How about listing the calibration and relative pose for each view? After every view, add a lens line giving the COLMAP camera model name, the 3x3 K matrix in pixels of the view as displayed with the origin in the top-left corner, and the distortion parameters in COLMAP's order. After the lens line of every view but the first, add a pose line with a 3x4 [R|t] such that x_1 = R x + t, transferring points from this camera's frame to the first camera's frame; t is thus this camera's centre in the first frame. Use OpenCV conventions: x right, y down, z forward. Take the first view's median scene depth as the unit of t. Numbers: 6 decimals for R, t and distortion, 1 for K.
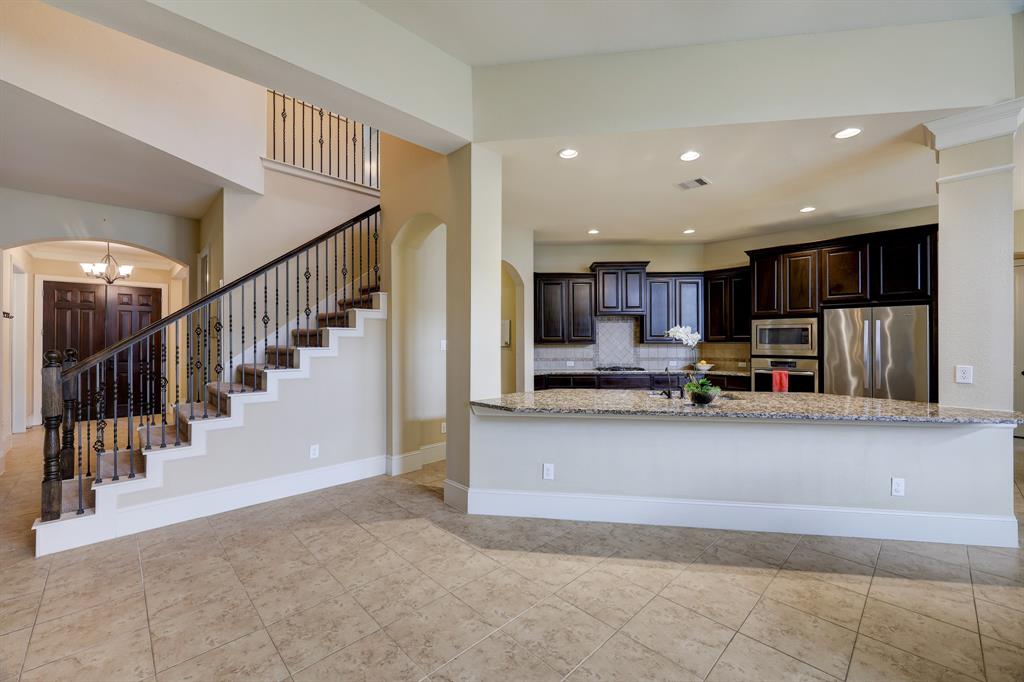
lens RADIAL K [[411.7, 0, 515.3], [0, 411.7, 339.1], [0, 0, 1]] dist [-0.001413, -0.000645]
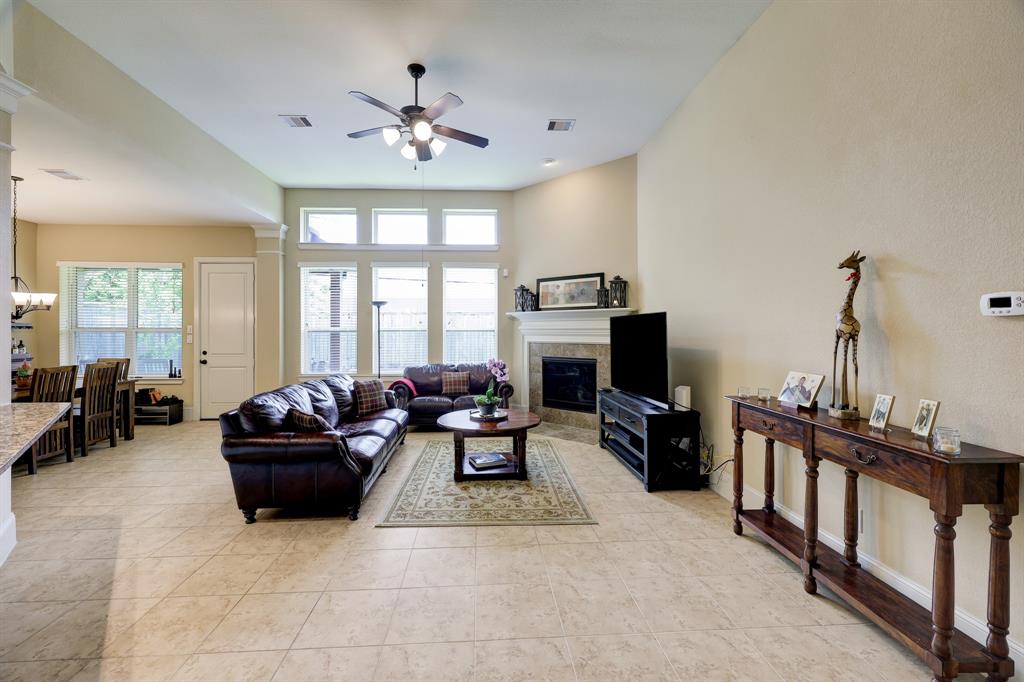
lens RADIAL K [[411.7, 0, 497.2], [0, 411.7, 333.0], [0, 0, 1]] dist [-0.001413, -0.000645]
pose [[-0.747712, -0.003971, 0.664012, -0.175076], [-0.002829, 0.999992, 0.002794, 0.002286], [-0.664017, 0.000210, -0.747717, 0.591056]]
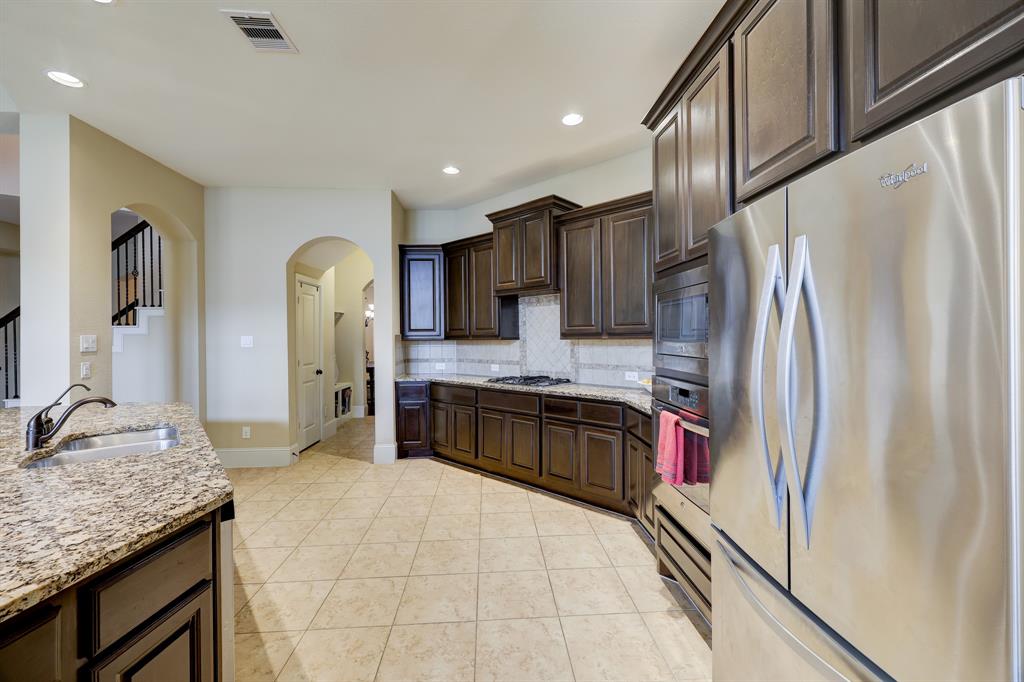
lens RADIAL K [[411.7, 0, 507.7], [0, 411.7, 335.8], [0, 0, 1]] dist [-0.001413, -0.000645]
pose [[0.746316, -0.006237, -0.665563, 0.928186], [0.011242, 0.999932, 0.003236, 0.005209], [0.665497, -0.009897, 0.746335, 0.753434]]
